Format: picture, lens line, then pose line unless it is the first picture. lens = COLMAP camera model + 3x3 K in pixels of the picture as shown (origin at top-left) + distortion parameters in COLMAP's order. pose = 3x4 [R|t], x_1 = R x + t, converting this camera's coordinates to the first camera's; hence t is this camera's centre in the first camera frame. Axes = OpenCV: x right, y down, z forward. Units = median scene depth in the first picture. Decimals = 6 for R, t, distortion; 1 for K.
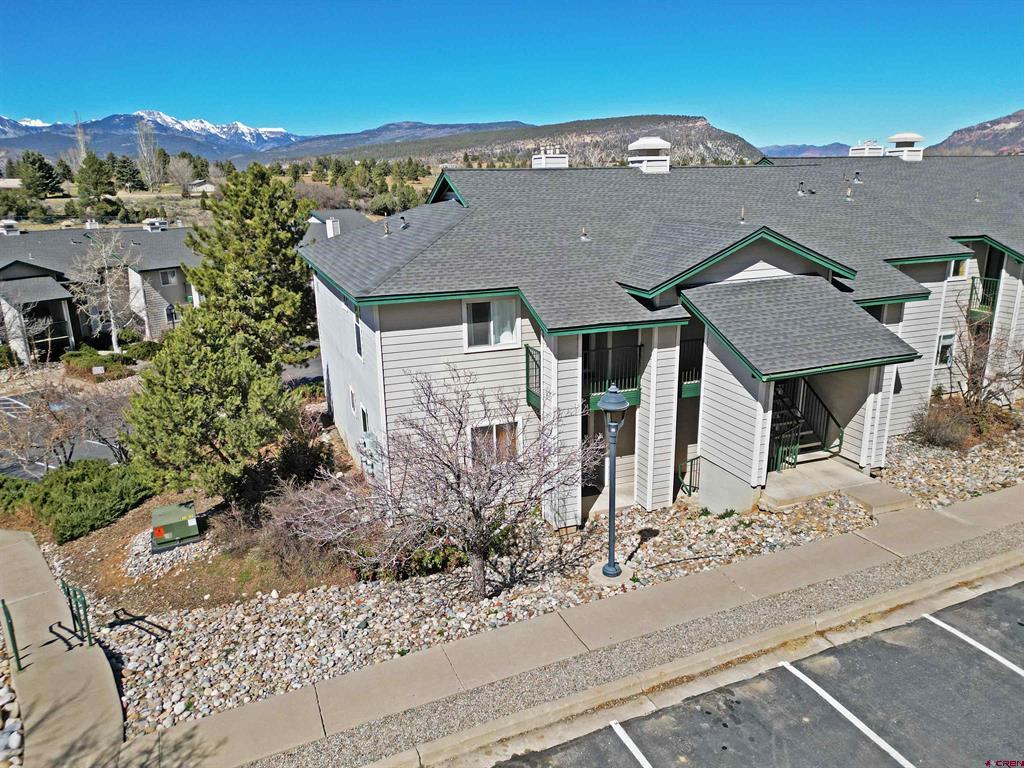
lens RADIAL K [[708.8, 0, 509.1], [0, 708.8, 385.3], [0, 0, 1]] dist [0.083926, -0.079540]
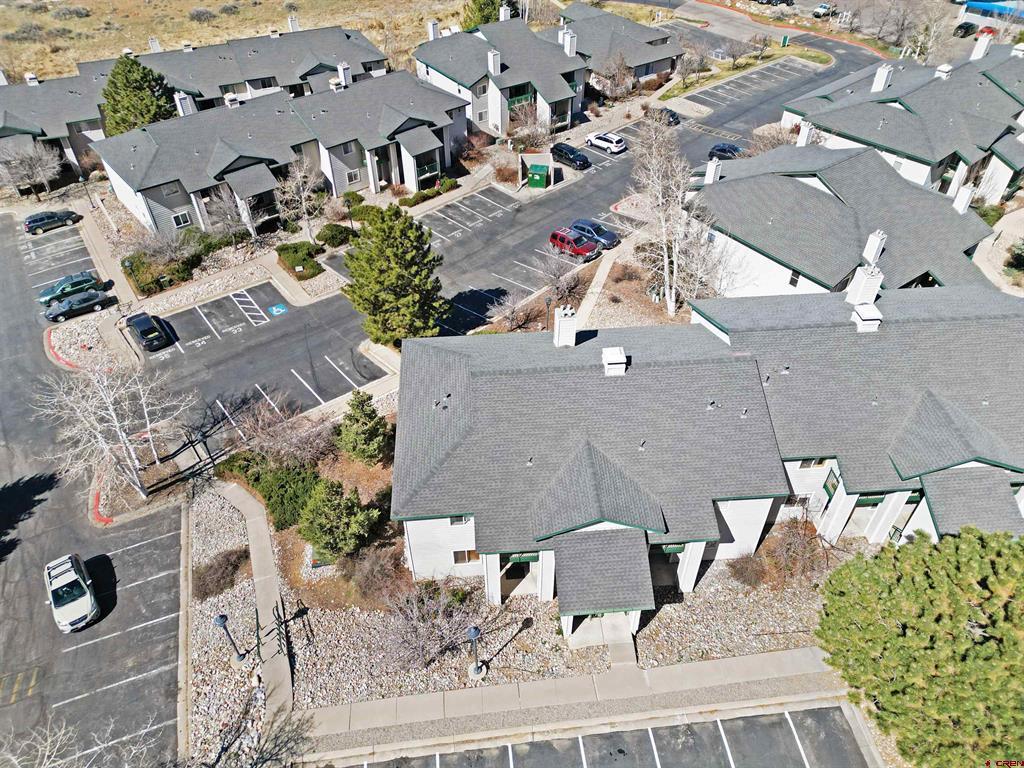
lens RADIAL K [[708.8, 0, 512.4], [0, 708.8, 381.4], [0, 0, 1]] dist [0.083926, -0.079540]
pose [[0.957979, 0.199115, -0.206471, 0.037065], [-0.086895, 0.887443, 0.452653, -0.112680], [0.273361, -0.415690, 0.867453, -0.043182]]
